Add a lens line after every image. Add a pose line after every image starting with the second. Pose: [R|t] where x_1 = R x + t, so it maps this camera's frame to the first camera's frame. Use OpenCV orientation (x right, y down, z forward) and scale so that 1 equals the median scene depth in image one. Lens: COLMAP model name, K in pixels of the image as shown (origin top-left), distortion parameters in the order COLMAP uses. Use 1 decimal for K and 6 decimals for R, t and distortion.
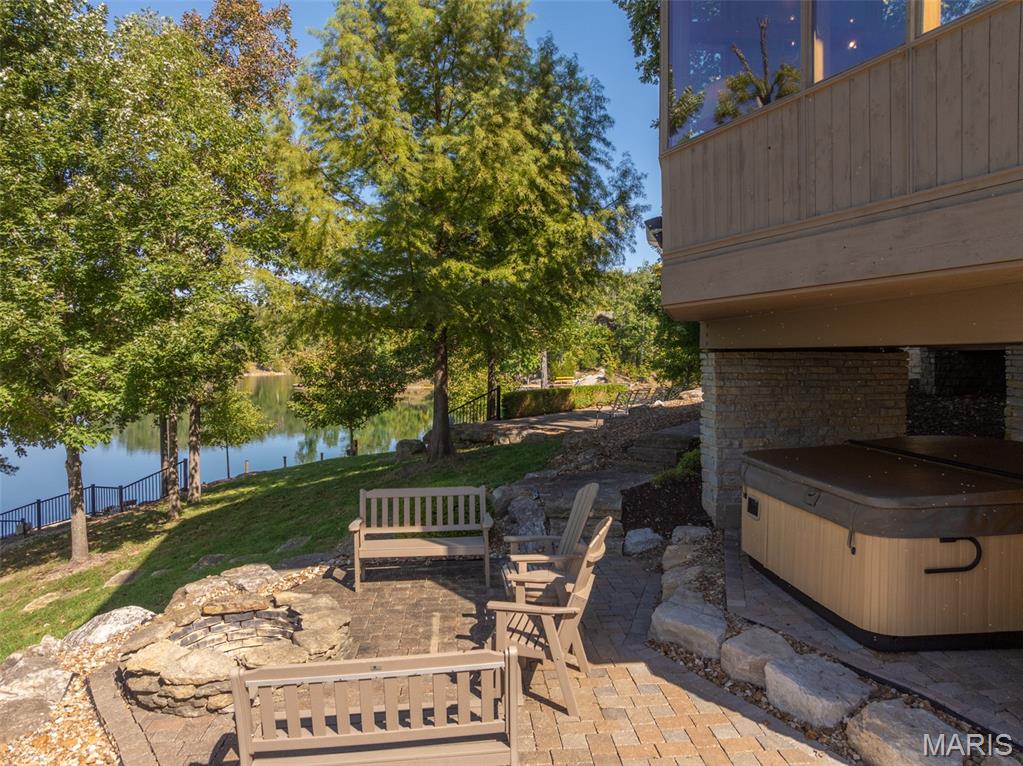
lens RADIAL K [[718.9, 0, 511.5], [0, 718.9, 383.0], [0, 0, 1]] dist [-0.043677, 0.011172]
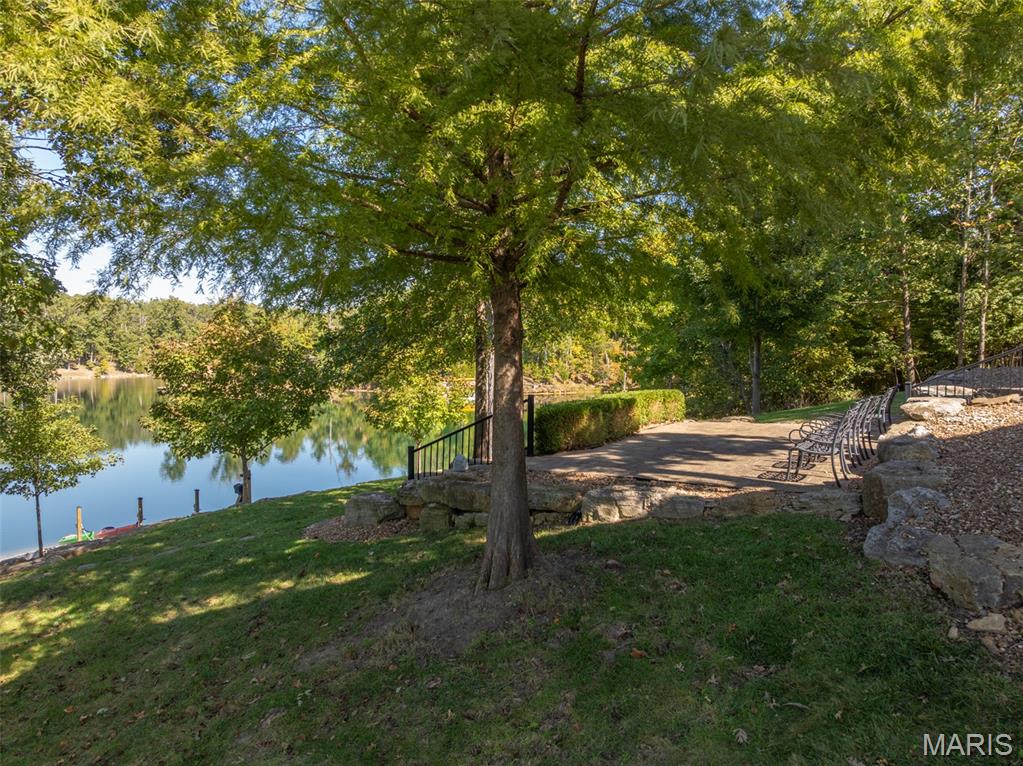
lens RADIAL K [[718.9, 0, 511.5], [0, 718.9, 383.0], [0, 0, 1]] dist [-0.043677, 0.011172]
pose [[0.986525, -0.003567, 0.163571, -0.088101], [0.003848, 0.999992, -0.001401, -0.003504], [-0.163564, 0.002012, 0.986531, 0.309611]]
